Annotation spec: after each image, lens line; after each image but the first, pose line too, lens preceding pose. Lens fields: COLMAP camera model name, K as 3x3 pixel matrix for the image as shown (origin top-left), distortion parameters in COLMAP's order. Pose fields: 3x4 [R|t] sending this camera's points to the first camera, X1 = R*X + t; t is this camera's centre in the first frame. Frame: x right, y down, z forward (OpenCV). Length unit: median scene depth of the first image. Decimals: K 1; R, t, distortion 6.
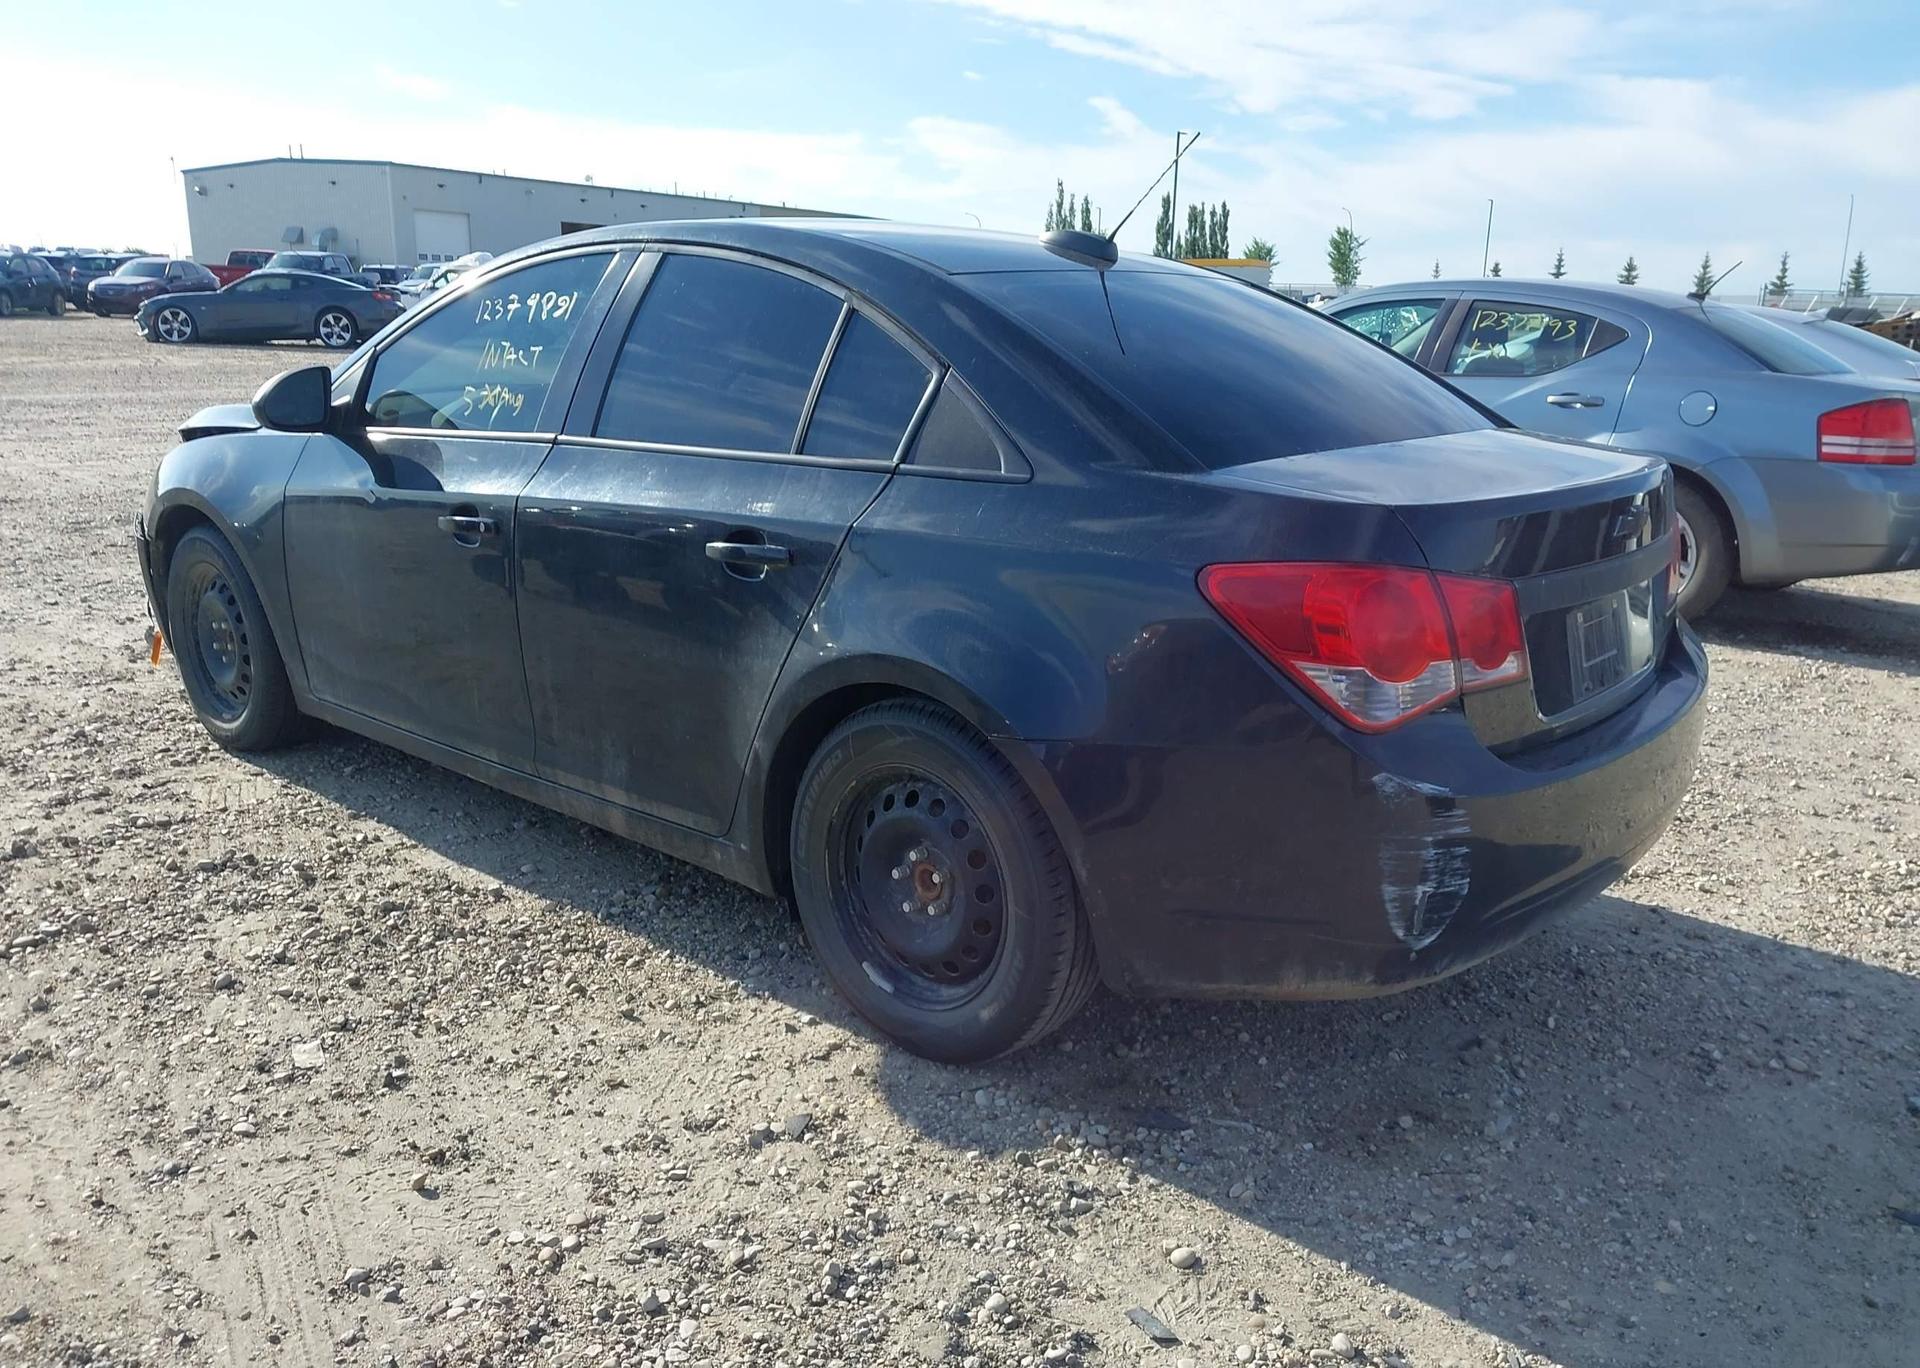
lens RADIAL K [[1558.7, 0, 1034.0], [0, 1558.7, 722.7], [0, 0, 1]] dist [0.008927, 0.002883]
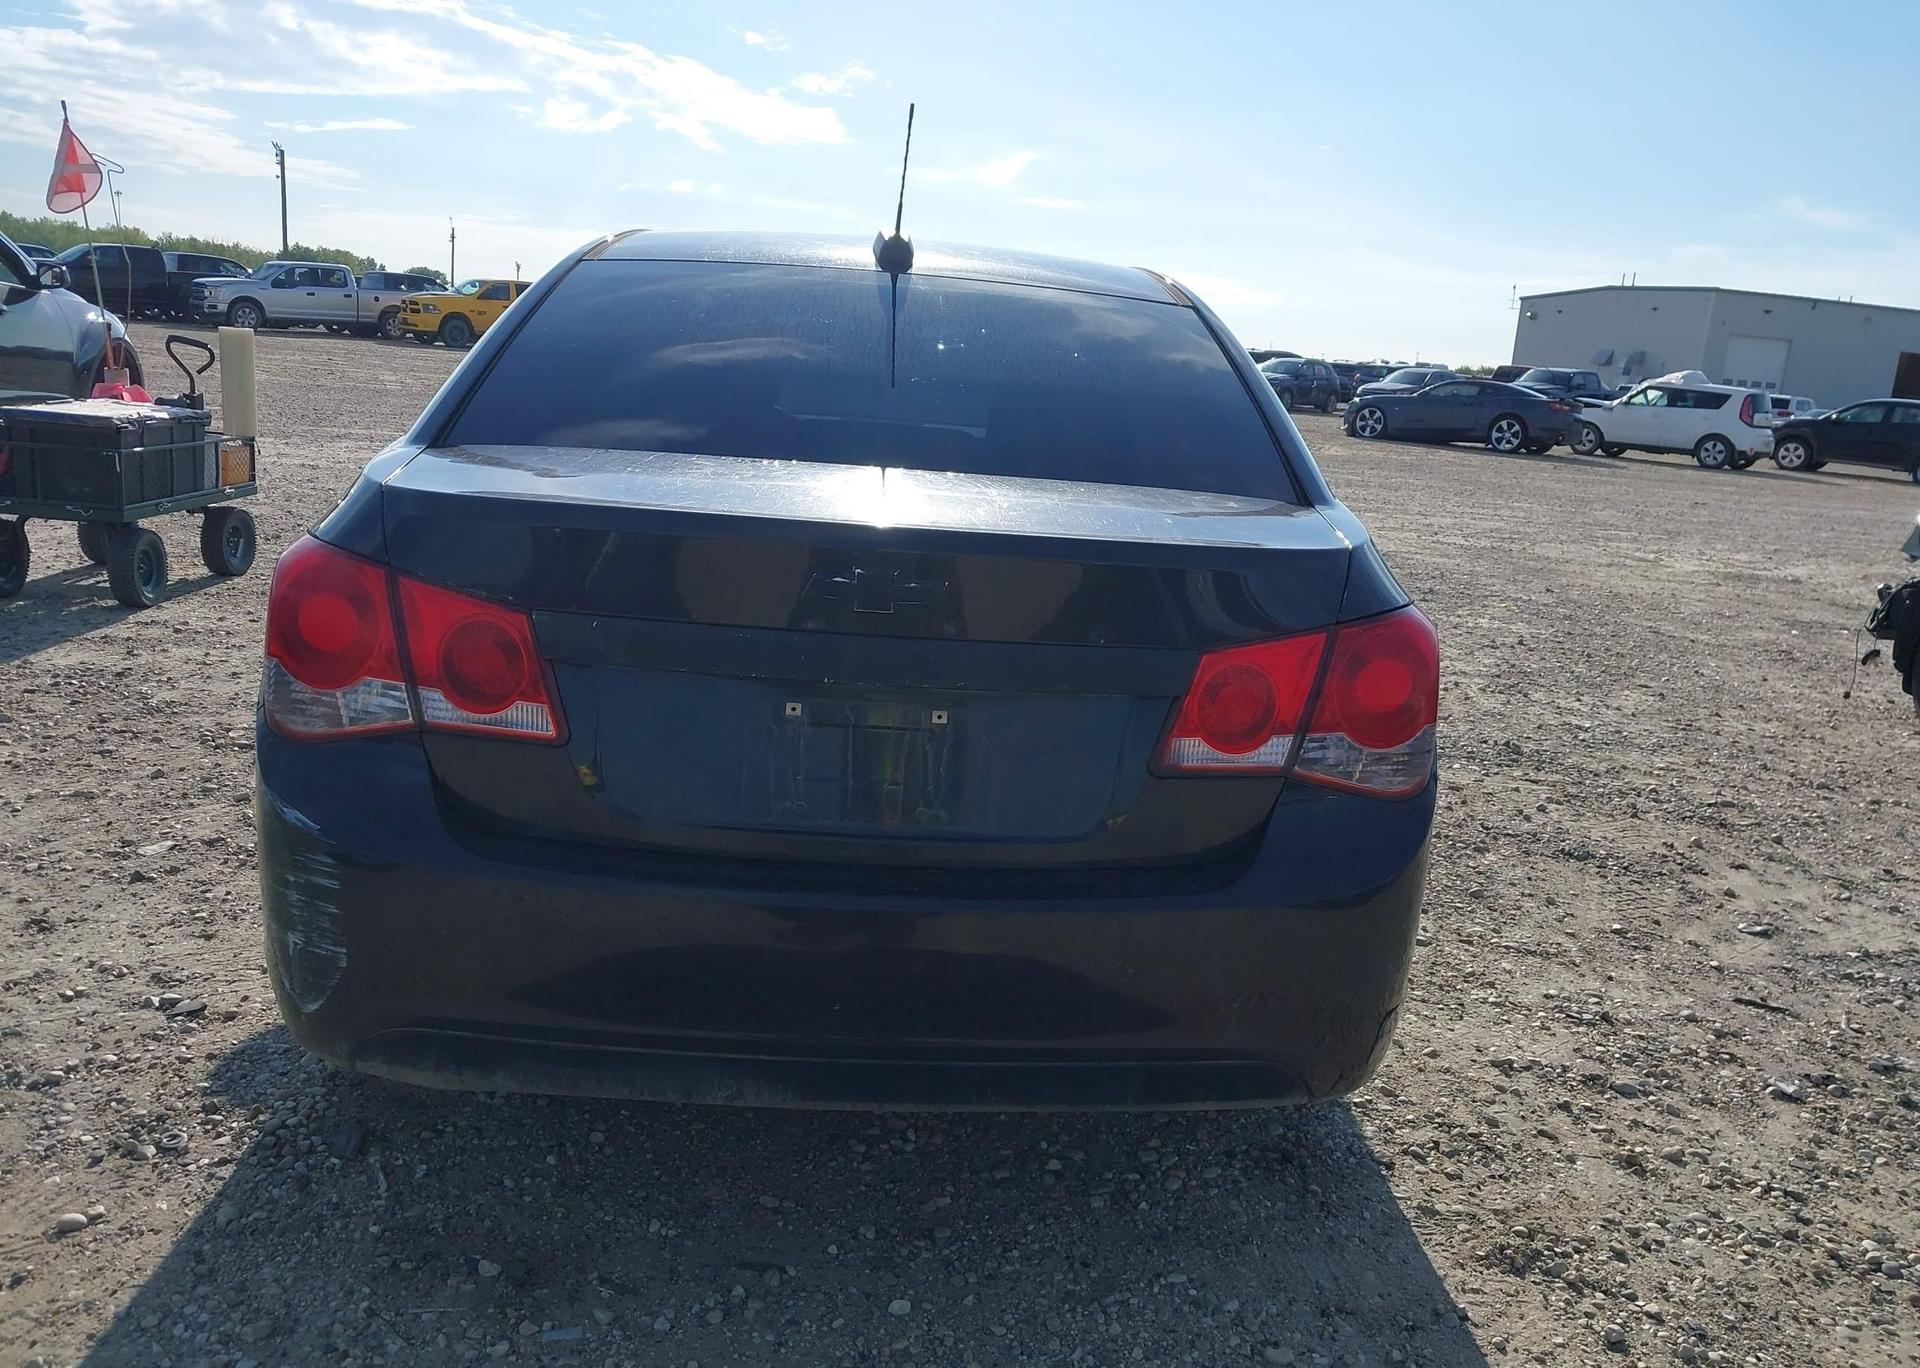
lens RADIAL K [[1546.0, 0, 973.0], [0, 1546.0, 701.2], [0, 0, 1]] dist [0.012777, -0.008180]
pose [[0.679609, 0.187095, -0.709315, 0.803140], [-0.247537, 0.968705, 0.018343, -0.091316], [0.690548, 0.163116, 0.704653, 0.494338]]
